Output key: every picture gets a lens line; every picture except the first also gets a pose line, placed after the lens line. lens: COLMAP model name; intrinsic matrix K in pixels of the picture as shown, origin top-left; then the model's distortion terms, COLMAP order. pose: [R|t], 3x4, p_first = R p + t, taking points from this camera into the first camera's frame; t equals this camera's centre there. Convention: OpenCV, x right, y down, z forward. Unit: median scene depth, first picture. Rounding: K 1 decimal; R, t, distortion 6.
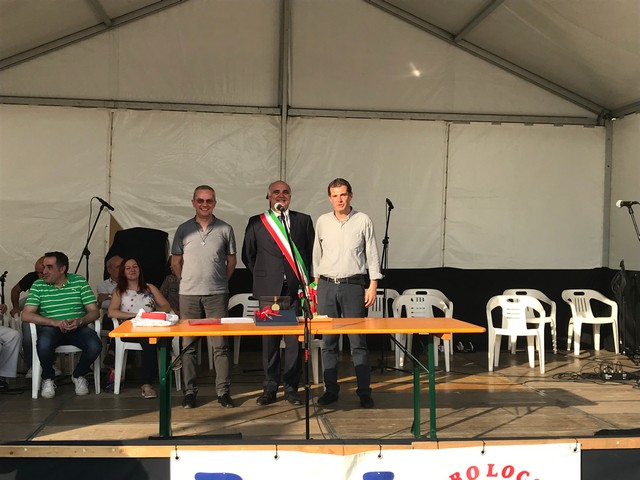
lens RADIAL K [[814.0, 0, 320.0], [0, 814.0, 240.0], [0, 0, 1]] dist [0.180608, -0.663774]
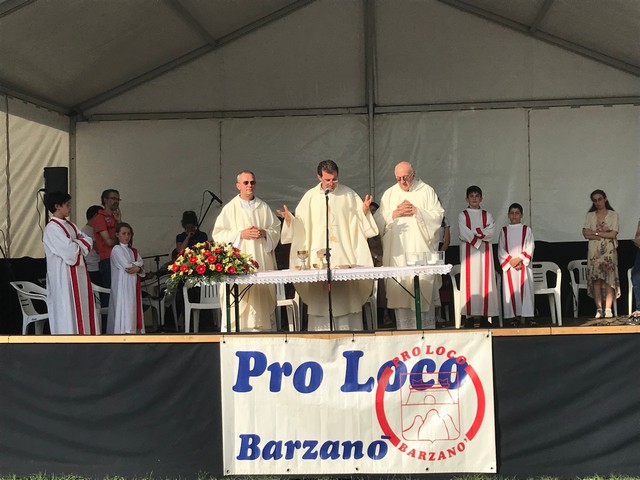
lens RADIAL K [[921.3, 0, 320.0], [0, 921.3, 240.0], [0, 0, 1]] dist [0.102688, -0.037086]
pose [[0.982216, -0.041268, -0.183165, 0.109148], [0.039434, 0.999129, -0.013642, 0.031420], [0.183568, 0.006177, 0.982988, -0.229417]]
